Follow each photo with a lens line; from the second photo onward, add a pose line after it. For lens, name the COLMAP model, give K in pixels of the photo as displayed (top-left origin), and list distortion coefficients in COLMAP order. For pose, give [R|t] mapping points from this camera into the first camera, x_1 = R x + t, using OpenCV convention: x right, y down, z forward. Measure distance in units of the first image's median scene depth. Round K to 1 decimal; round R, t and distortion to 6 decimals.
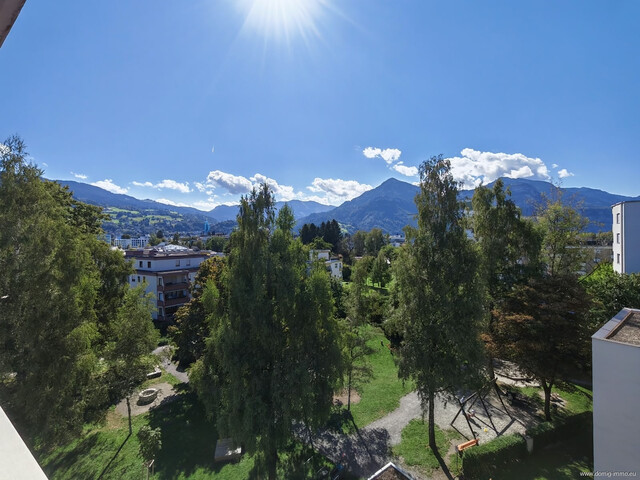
lens RADIAL K [[293.6, 0, 321.6], [0, 293.6, 243.2], [0, 0, 1]] dist [0.001354, 0.001744]
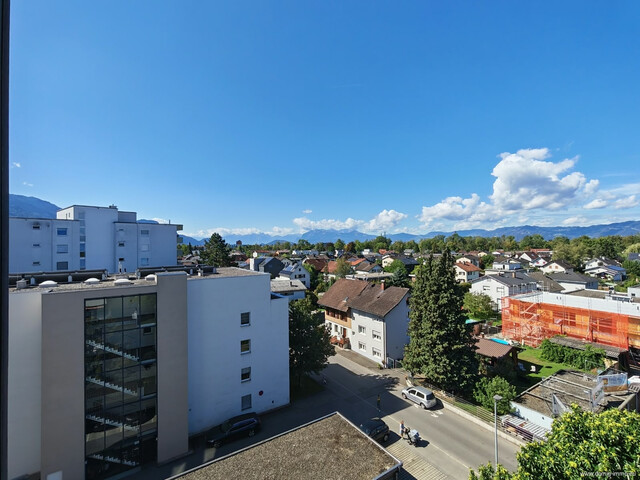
lens RADIAL K [[293.6, 0, 320.7], [0, 293.6, 240.4], [0, 0, 1]] dist [0.001354, 0.001744]
pose [[0.068223, 0.024282, 0.997375, 0.071012], [0.024119, 0.999371, -0.025980, 0.007833], [-0.997378, 0.025828, 0.067595, -0.410854]]
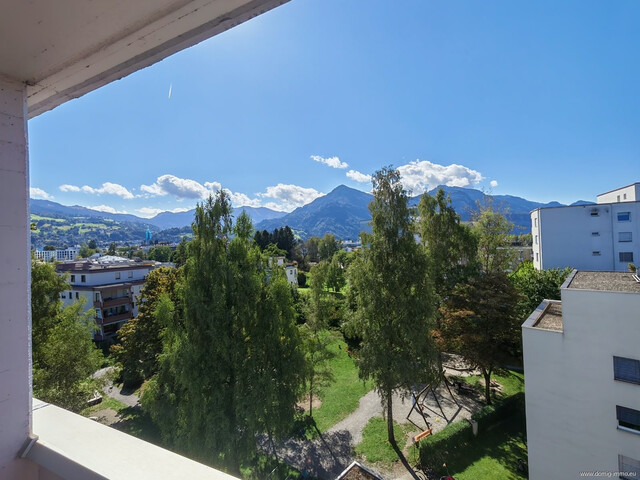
lens RADIAL K [[293.6, 0, 321.4], [0, 293.6, 242.7], [0, 0, 1]] dist [0.001354, 0.001744]
pose [[0.986995, -0.020615, 0.159425, -0.018345], [0.024227, 0.999491, -0.020749, -0.001410], [-0.158917, 0.024342, 0.986992, -0.010193]]
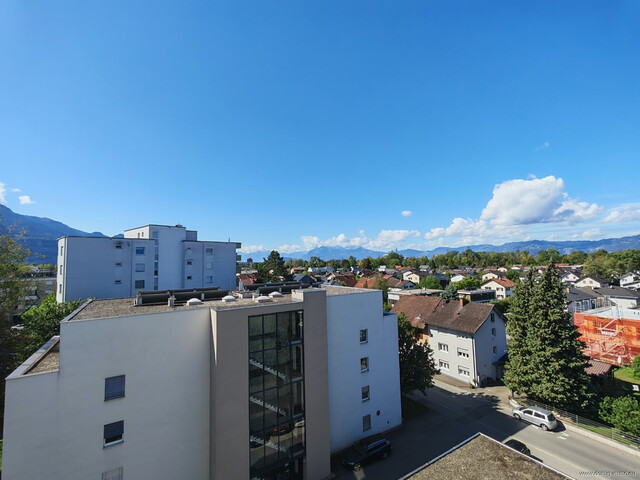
lens RADIAL K [[293.6, 0, 321.0], [0, 293.6, 243.1], [0, 0, 1]] dist [0.001354, 0.001744]
pose [[0.090616, 0.072255, 0.993261, 0.037724], [0.034113, 0.996554, -0.075607, 0.000229], [-0.995301, 0.040735, 0.087839, -0.043246]]
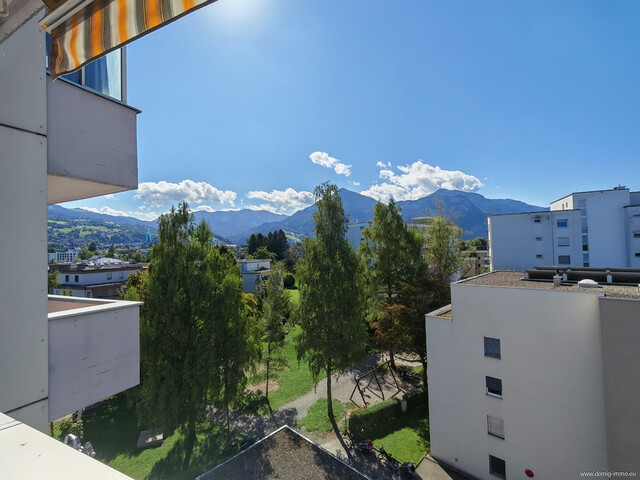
lens RADIAL K [[293.6, 0, 322.4], [0, 293.6, 242.2], [0, 0, 1]] dist [0.001354, 0.001744]
pose [[0.987149, -0.015718, 0.159029, 0.124575], [0.021212, 0.999233, -0.032909, 0.003818], [-0.158390, 0.035860, 0.986725, -0.181047]]
